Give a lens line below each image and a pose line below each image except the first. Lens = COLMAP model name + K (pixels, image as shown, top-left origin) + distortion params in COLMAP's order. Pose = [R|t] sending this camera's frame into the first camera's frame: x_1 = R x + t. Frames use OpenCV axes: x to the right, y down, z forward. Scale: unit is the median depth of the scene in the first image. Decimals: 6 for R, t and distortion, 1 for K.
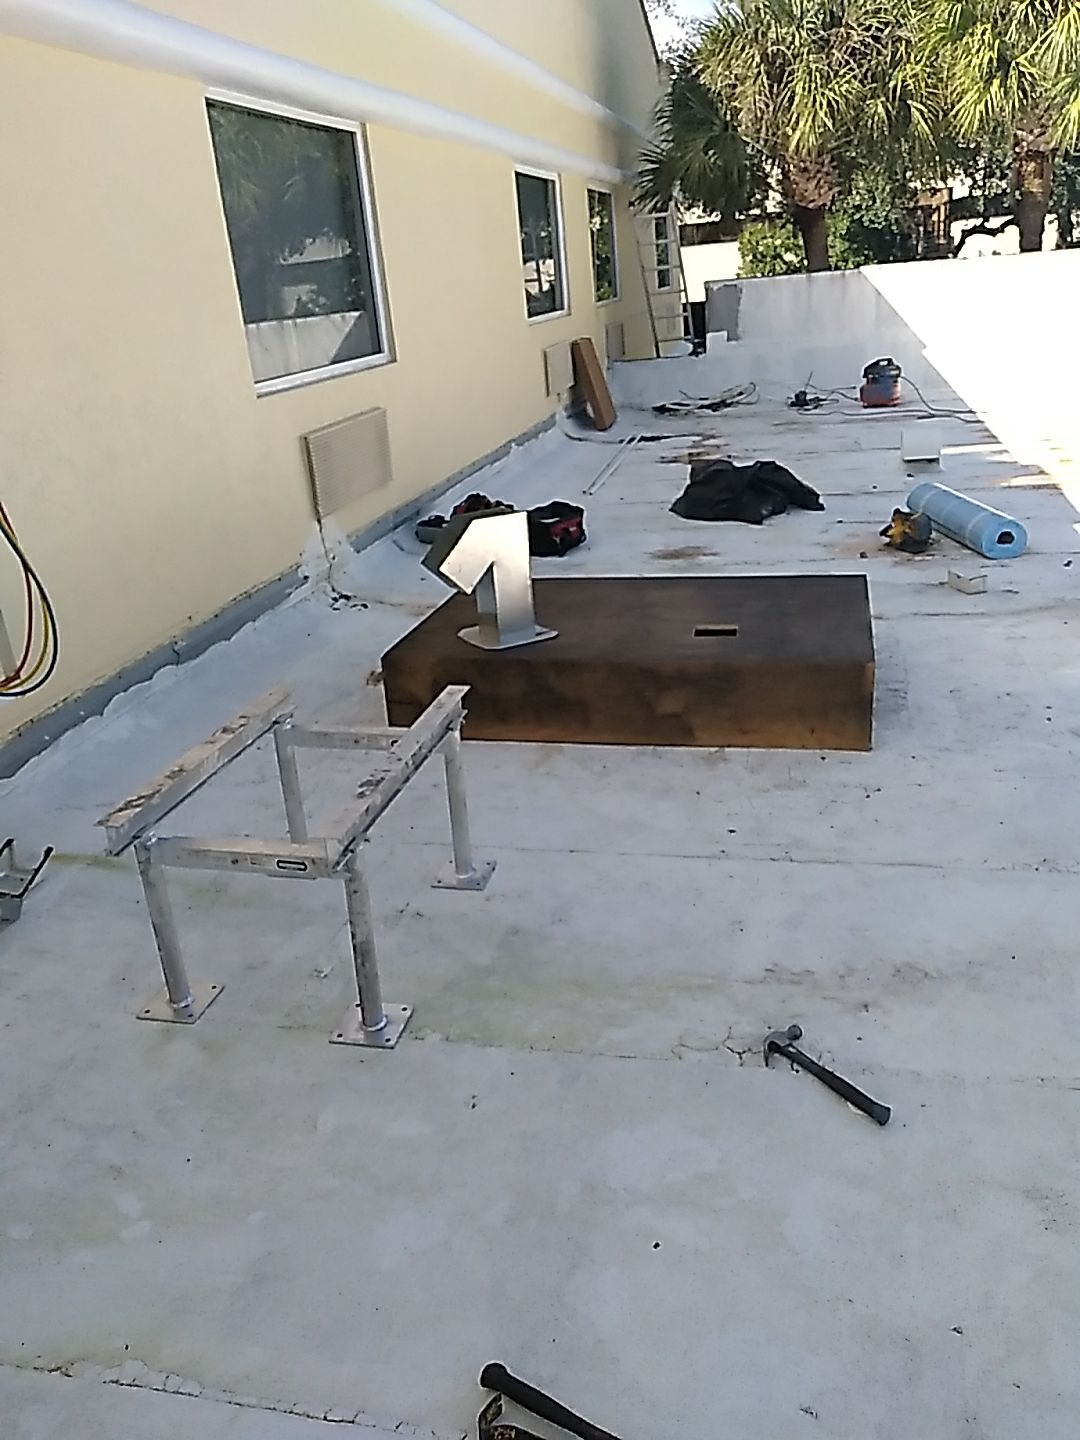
lens RADIAL K [[1146.7, 0, 540.0], [0, 1146.7, 720.0], [0, 0, 1]] dist [0.064590, -0.142138]
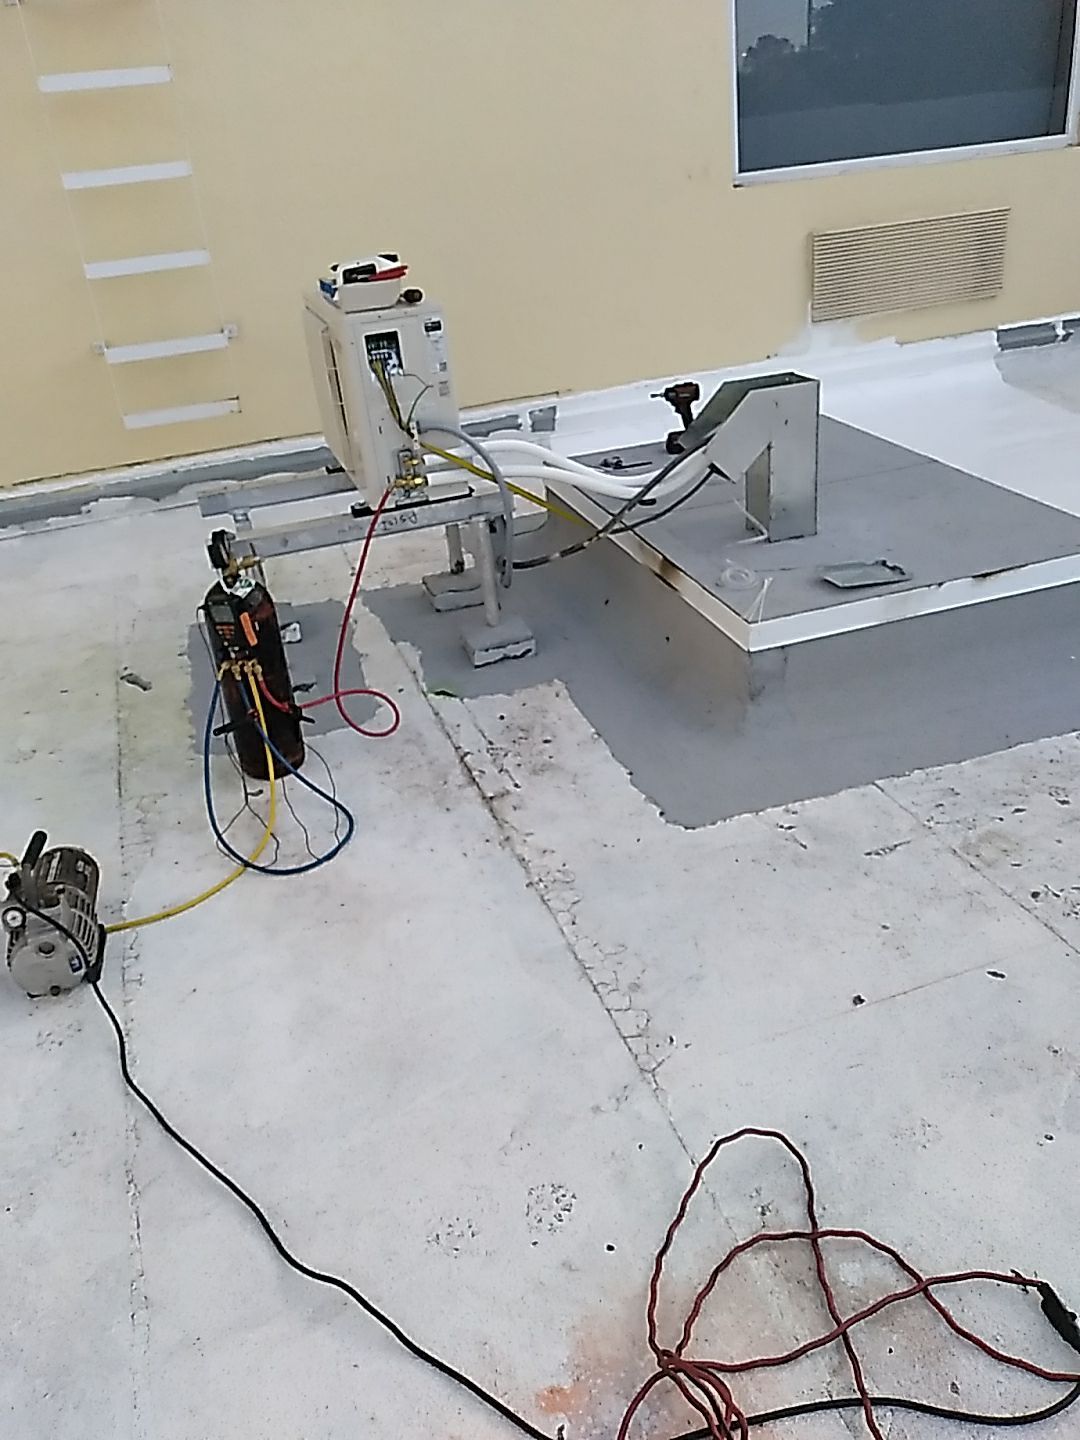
lens RADIAL K [[1146.7, 0, 540.0], [0, 1146.7, 720.0], [0, 0, 1]] dist [0.064590, -0.142138]
pose [[0.519327, 0.420436, -0.743998, 0.425003], [-0.260393, 0.907057, 0.330822, -0.108516], [0.813938, 0.021927, 0.580538, 0.216091]]
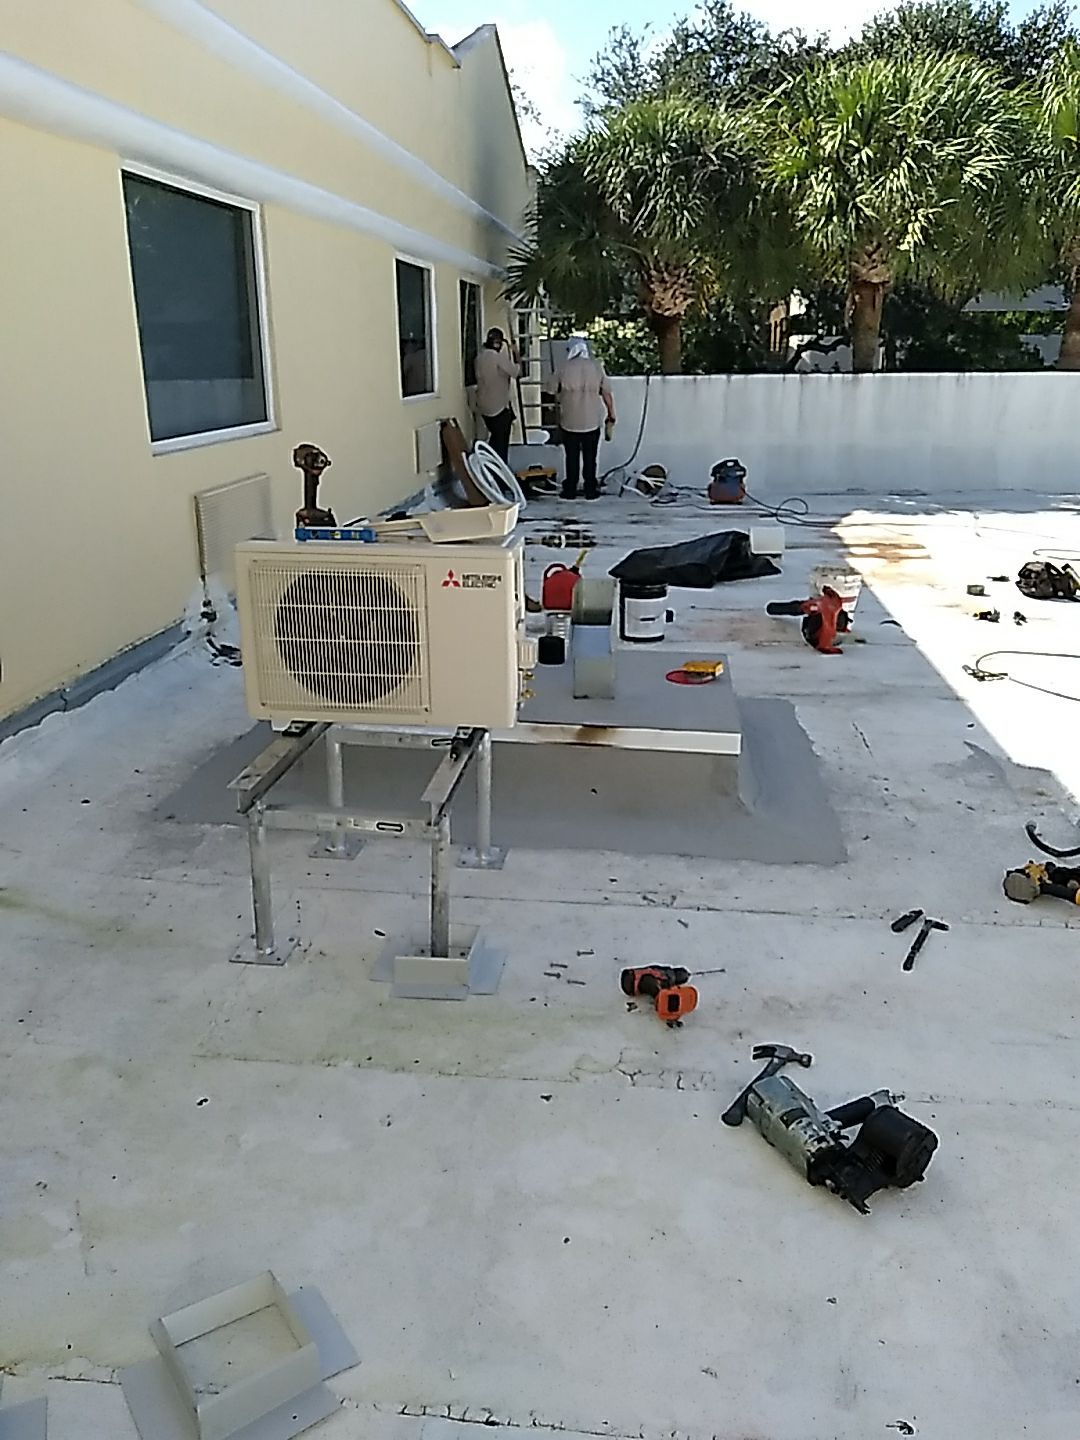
lens RADIAL K [[1146.7, 0, 540.0], [0, 1146.7, 720.0], [0, 0, 1]] dist [0.064590, -0.142138]
pose [[0.989787, 0.038216, 0.137335, -0.026201], [-0.029293, 0.997362, -0.066419, 0.008930], [-0.139511, 0.061717, 0.988295, -0.033025]]
